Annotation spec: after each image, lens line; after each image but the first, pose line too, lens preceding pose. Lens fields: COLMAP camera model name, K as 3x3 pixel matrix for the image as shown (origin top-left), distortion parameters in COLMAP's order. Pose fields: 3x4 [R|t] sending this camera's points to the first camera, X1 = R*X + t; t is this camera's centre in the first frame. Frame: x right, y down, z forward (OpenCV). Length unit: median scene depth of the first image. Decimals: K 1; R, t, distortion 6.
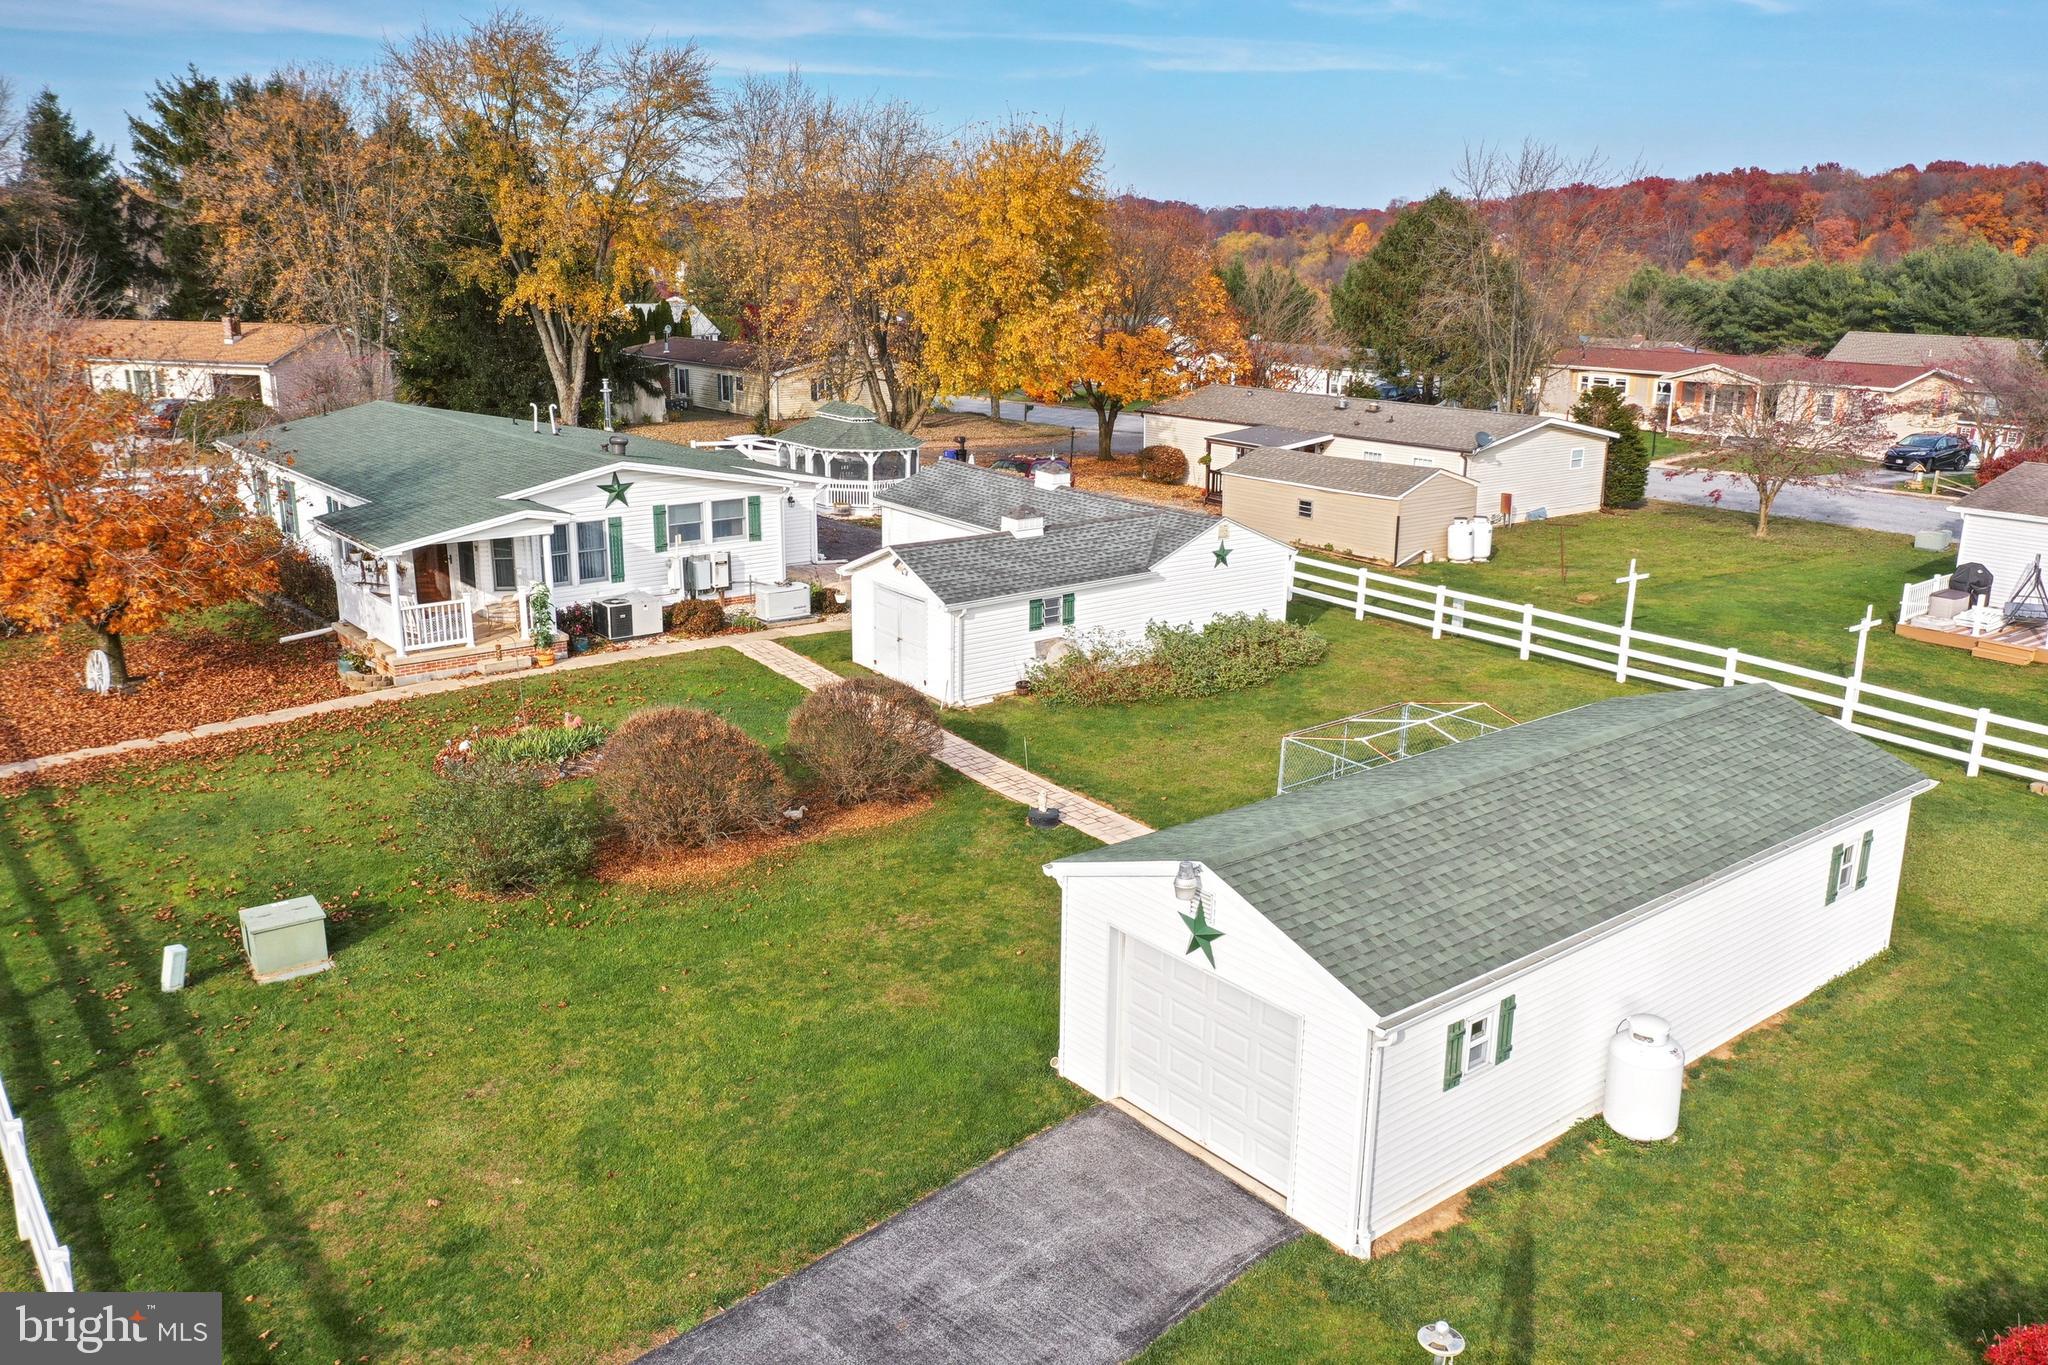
lens RADIAL K [[1628.4, 0, 1027.4], [0, 1628.4, 680.0], [0, 0, 1]] dist [-0.001571, -0.001463]
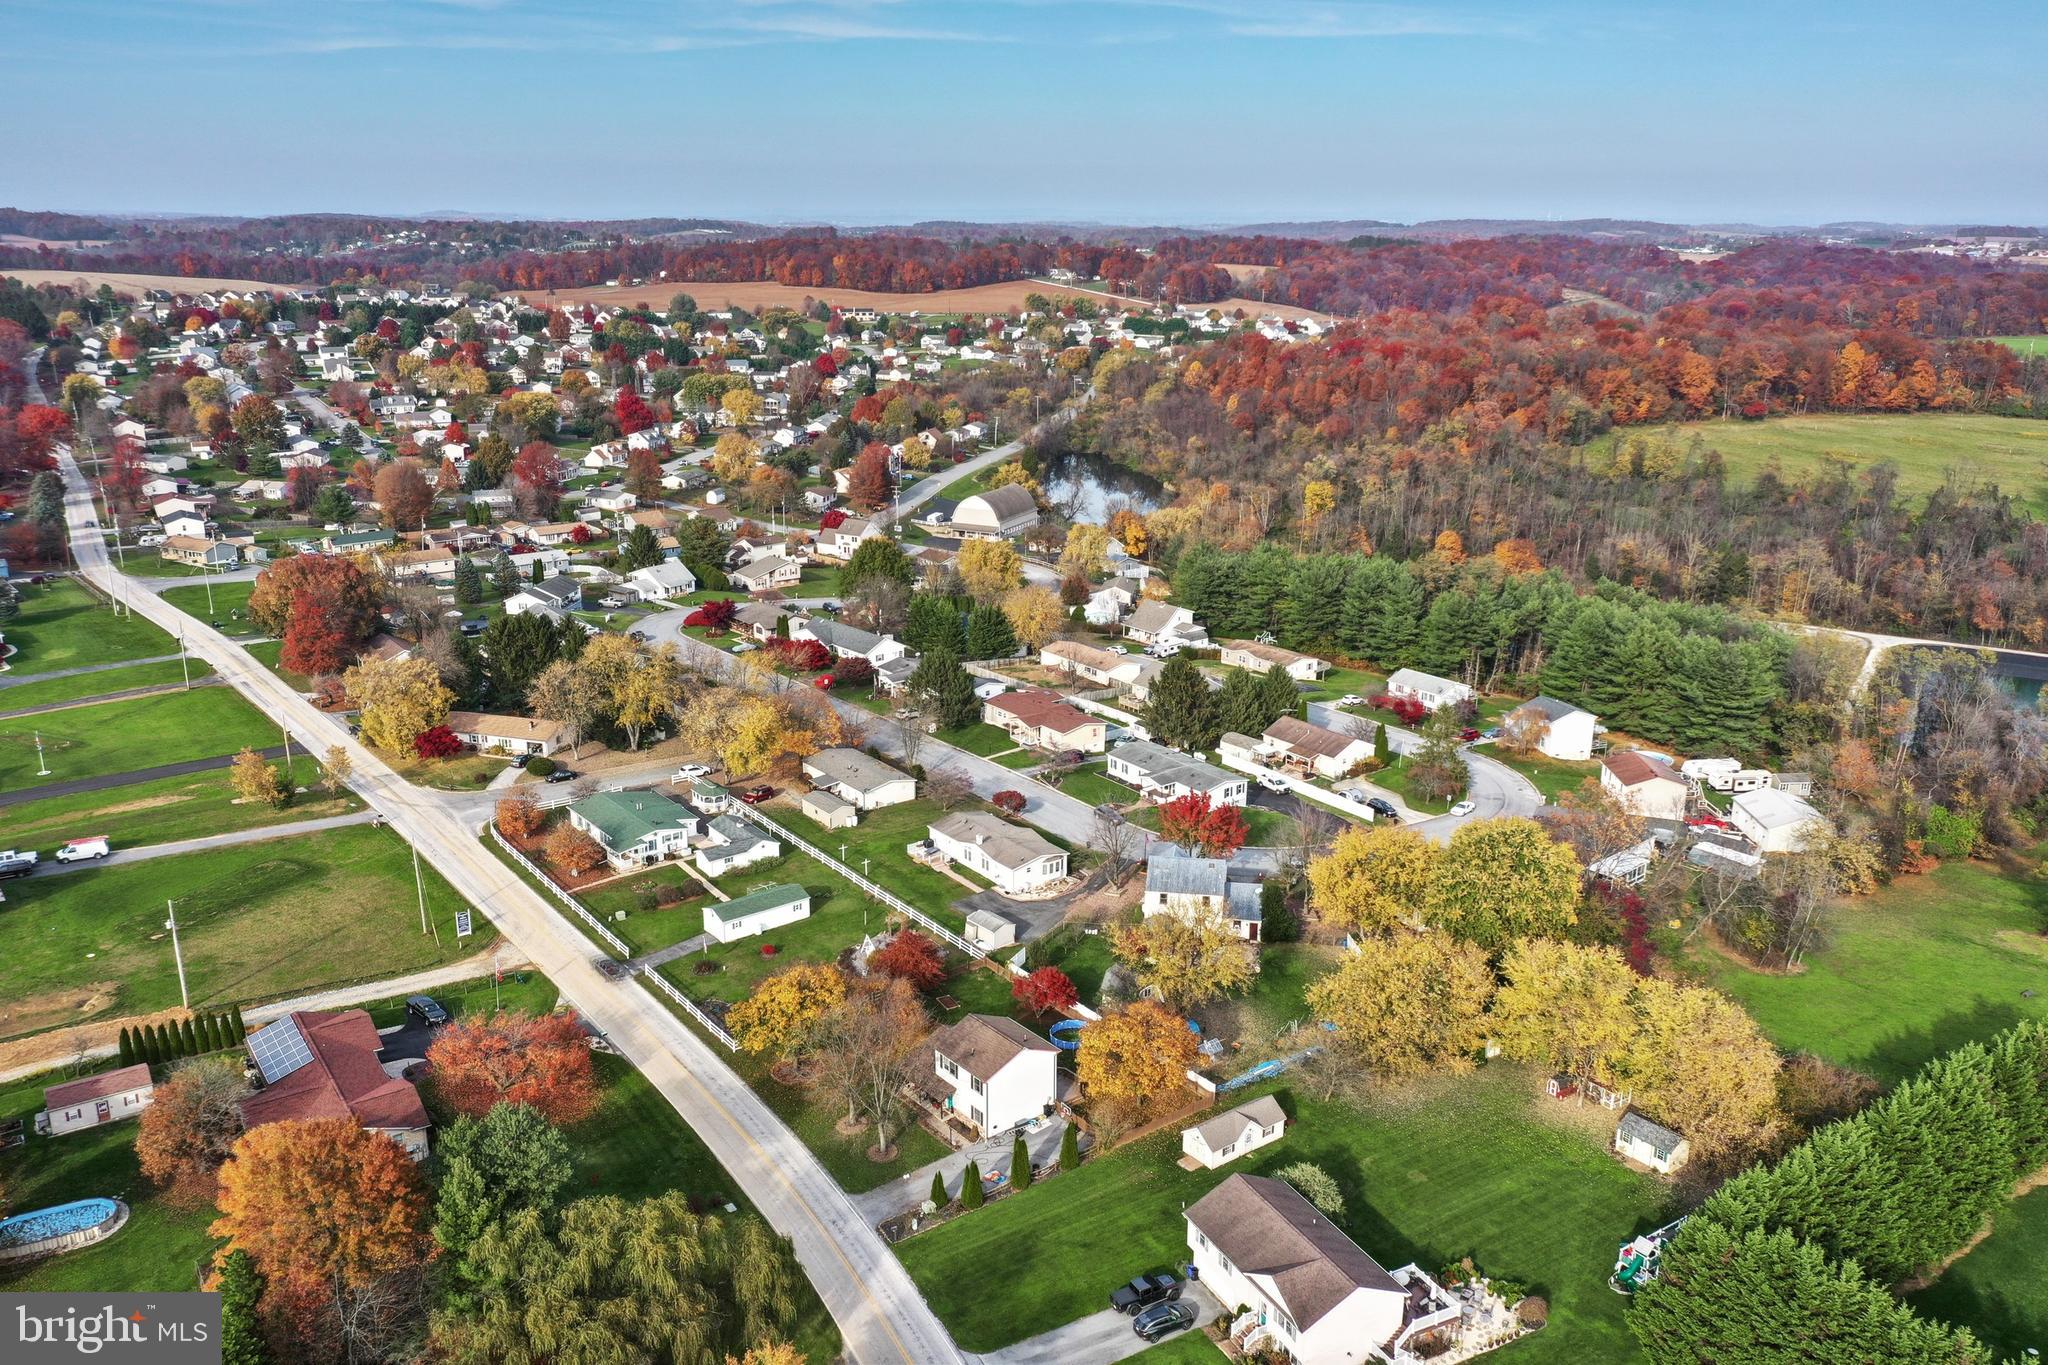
lens RADIAL K [[1628.4, 0, 1010.8], [0, 1628.4, 680.9], [0, 0, 1]] dist [-0.001571, -0.001463]
pose [[0.999918, -0.003055, -0.012461, 0.985209], [0.003330, 0.999749, 0.022153, -0.724684], [0.012390, -0.022192, 0.999677, -4.326944]]
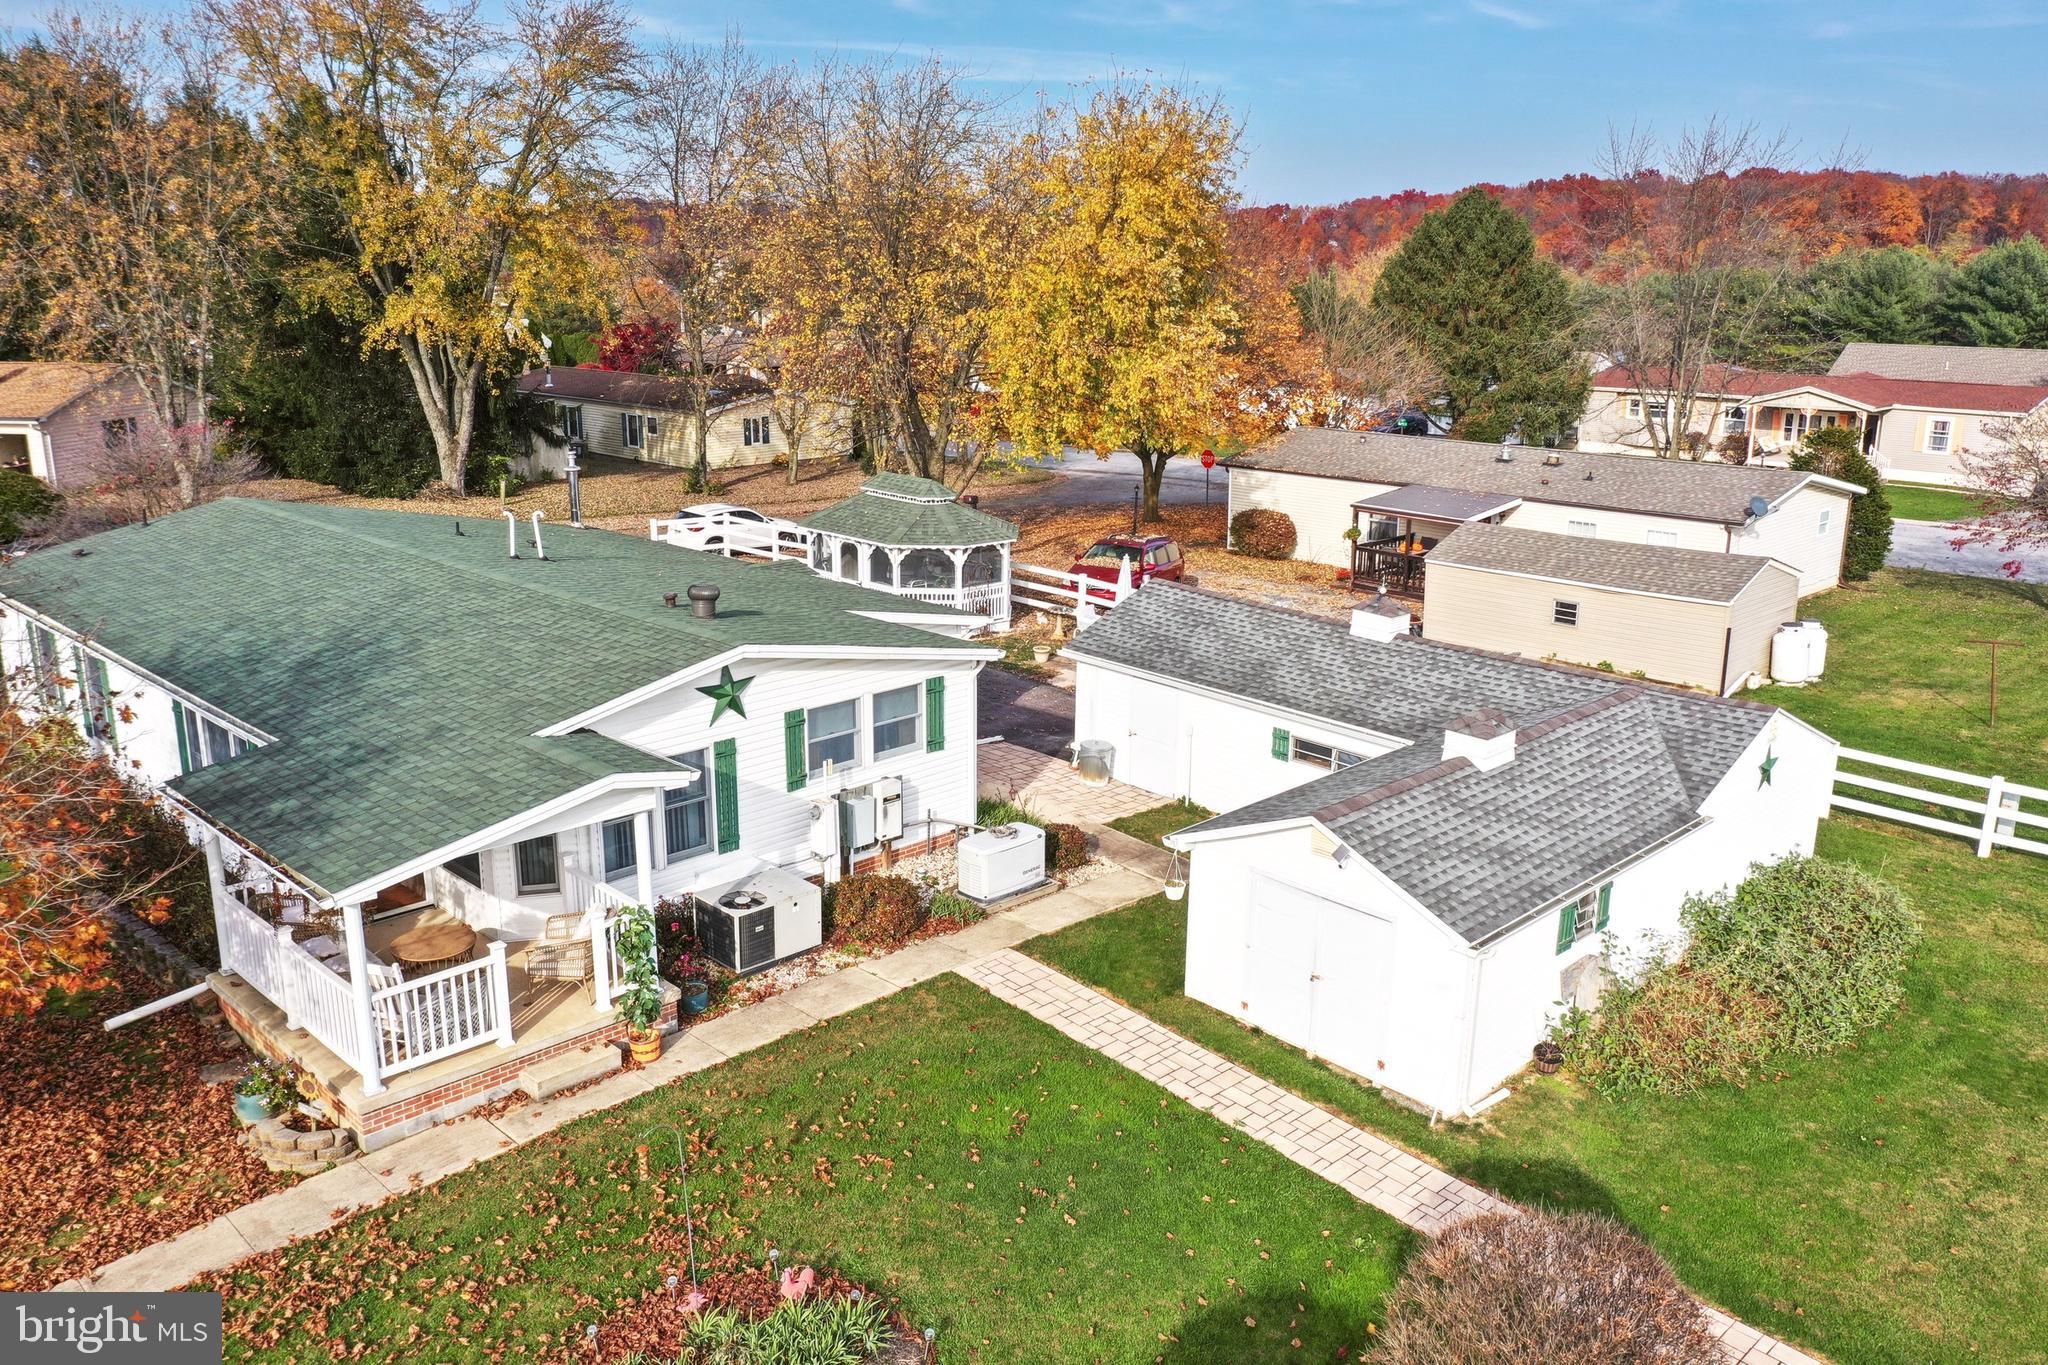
lens RADIAL K [[1628.4, 0, 1033.7], [0, 1628.4, 679.4], [0, 0, 1]] dist [-0.001571, -0.001463]
pose [[0.992959, -0.034227, 0.113405, -0.201448], [0.034812, 0.999389, -0.003182, -0.110362], [-0.113226, 0.007108, 0.993544, 0.412486]]
